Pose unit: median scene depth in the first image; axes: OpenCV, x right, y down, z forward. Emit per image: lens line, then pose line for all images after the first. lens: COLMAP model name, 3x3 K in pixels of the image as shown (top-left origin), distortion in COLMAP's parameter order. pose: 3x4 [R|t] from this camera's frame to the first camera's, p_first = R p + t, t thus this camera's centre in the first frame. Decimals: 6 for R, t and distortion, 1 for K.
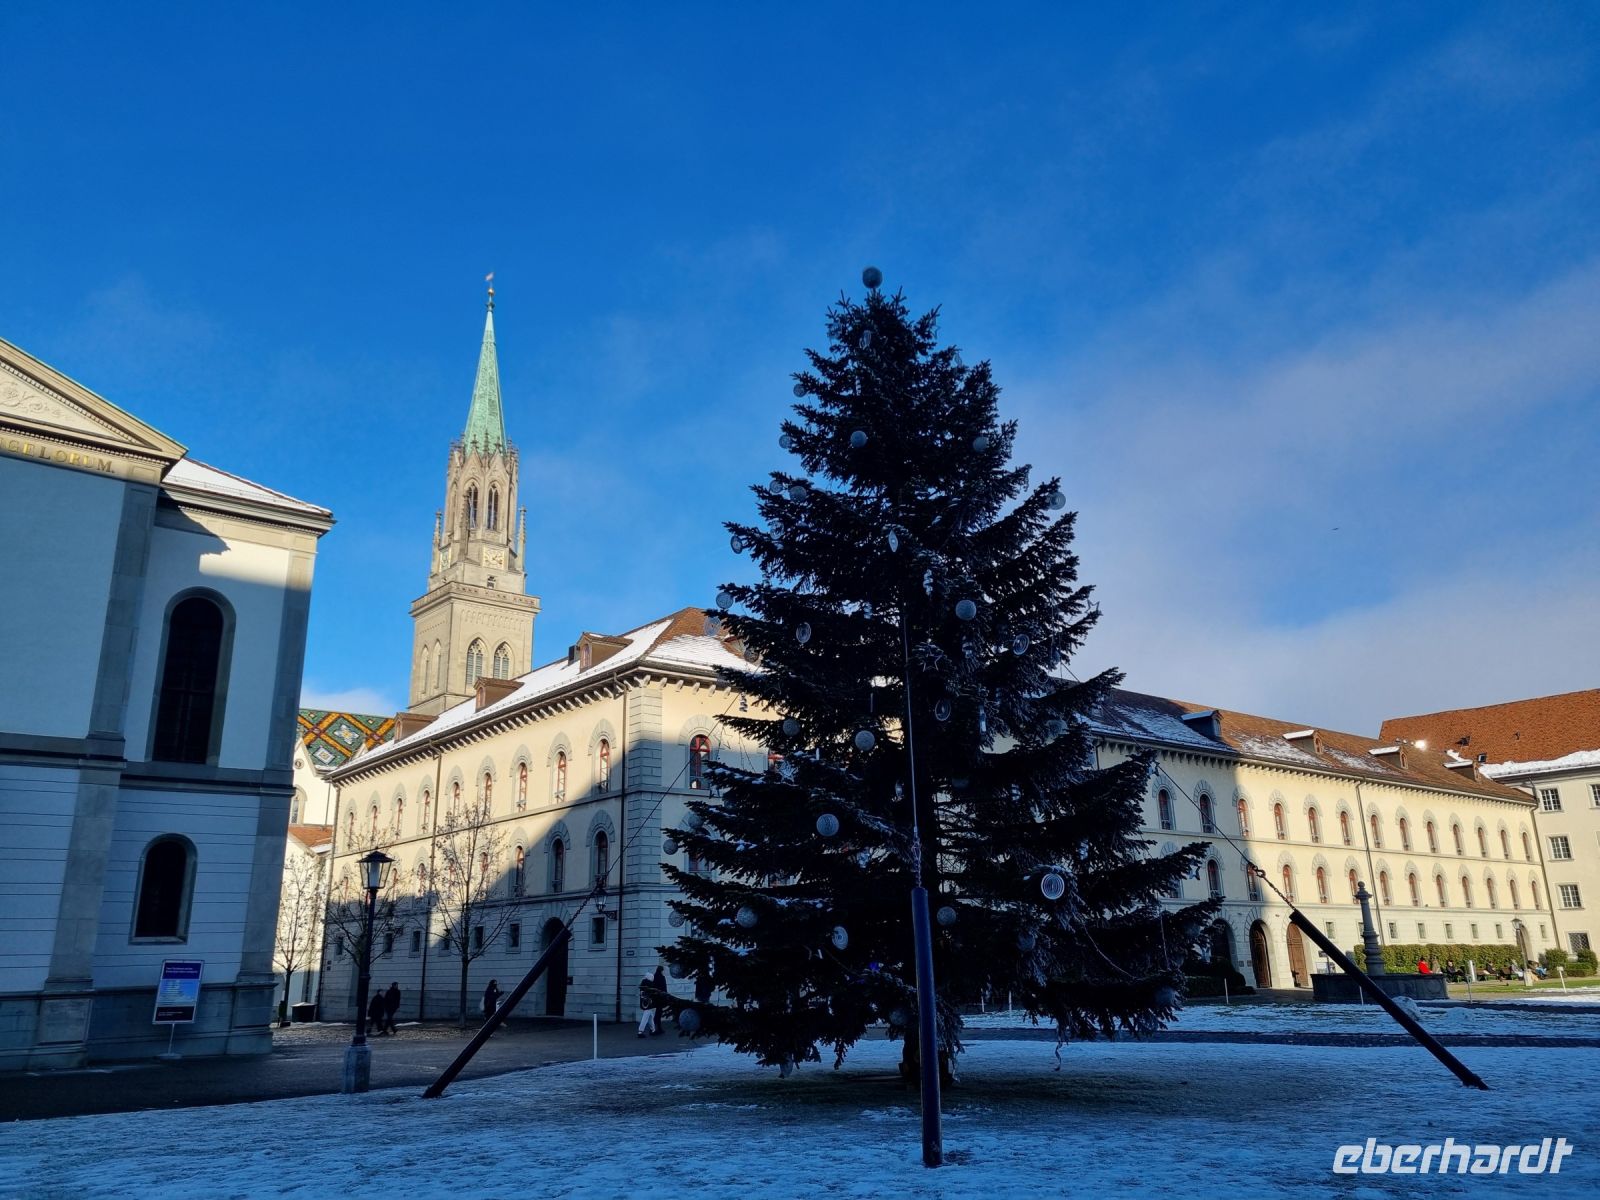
lens RADIAL K [[1196.3, 0, 800.0], [0, 1196.3, 600.0], [0, 0, 1]] dist [0.067260, -0.055725]
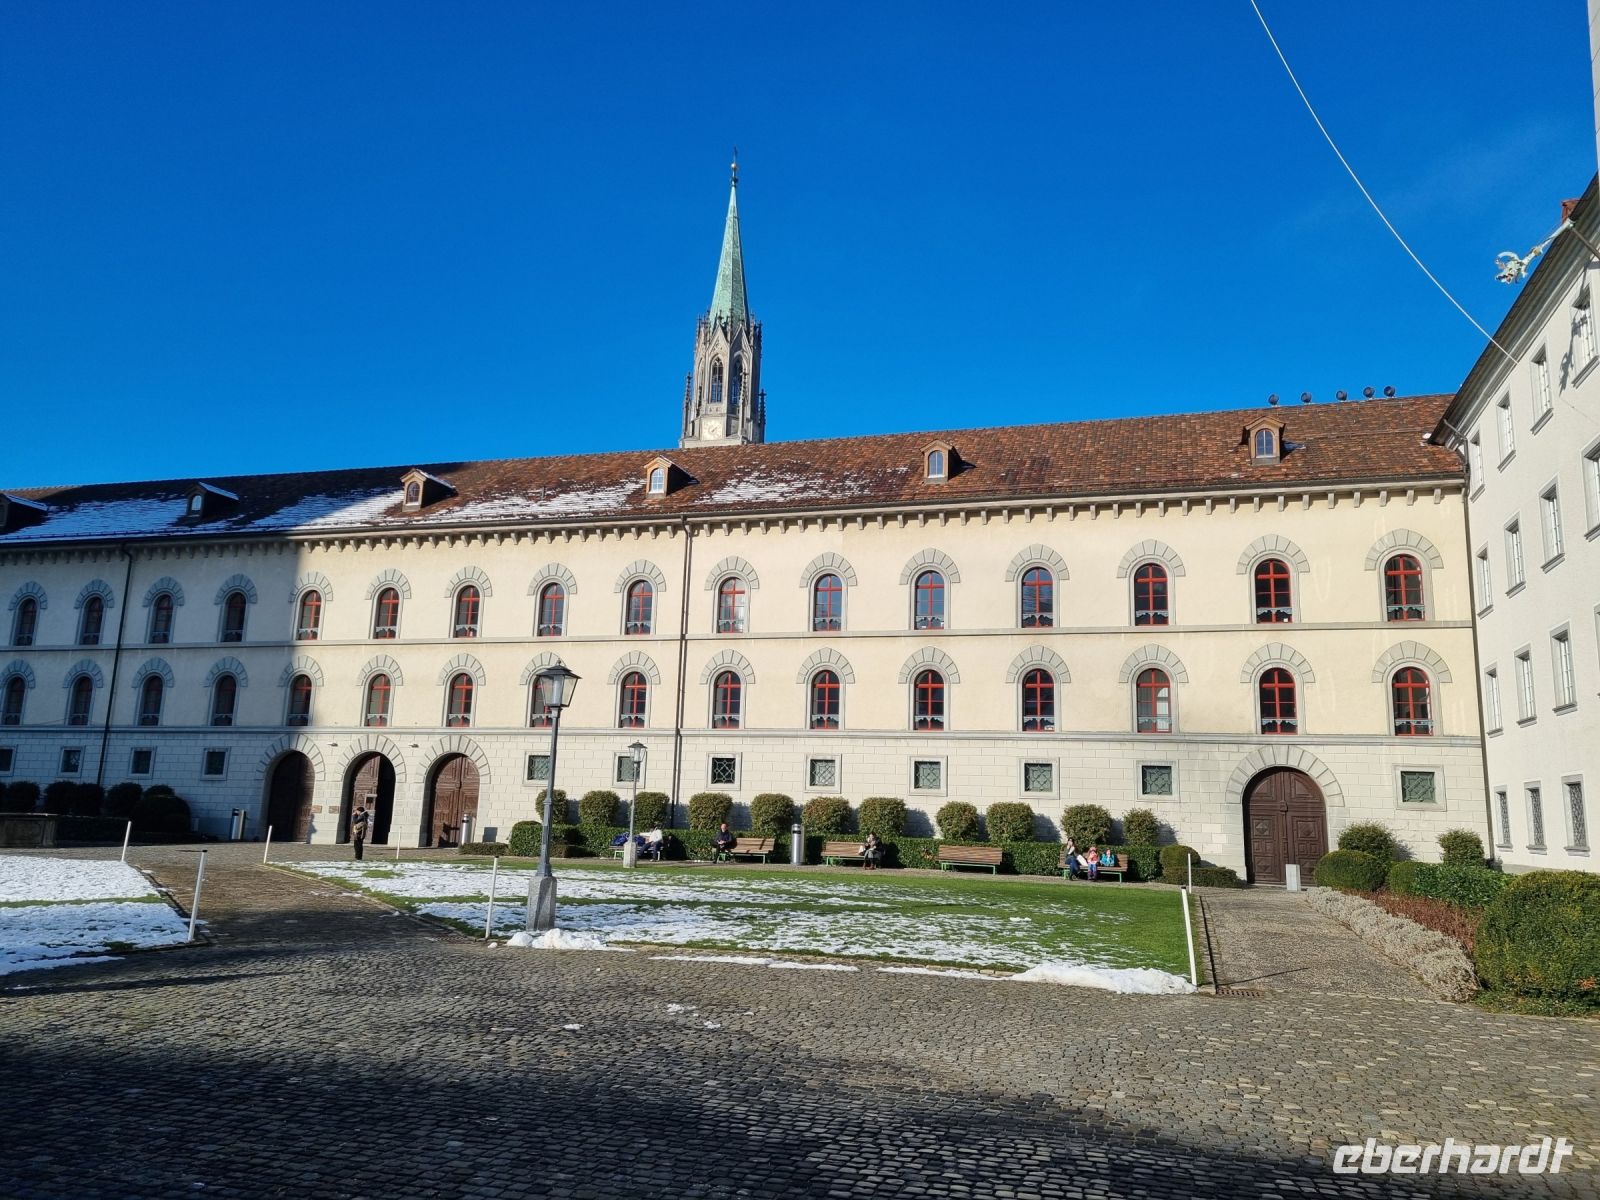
lens RADIAL K [[1196.3, 0, 800.0], [0, 1196.3, 600.0], [0, 0, 1]] dist [0.067260, -0.055725]
pose [[0.573311, -0.113306, -0.811466, 1.088652], [0.197480, 0.980303, 0.002641, 0.218036], [0.795183, -0.161763, 0.584394, 0.776421]]
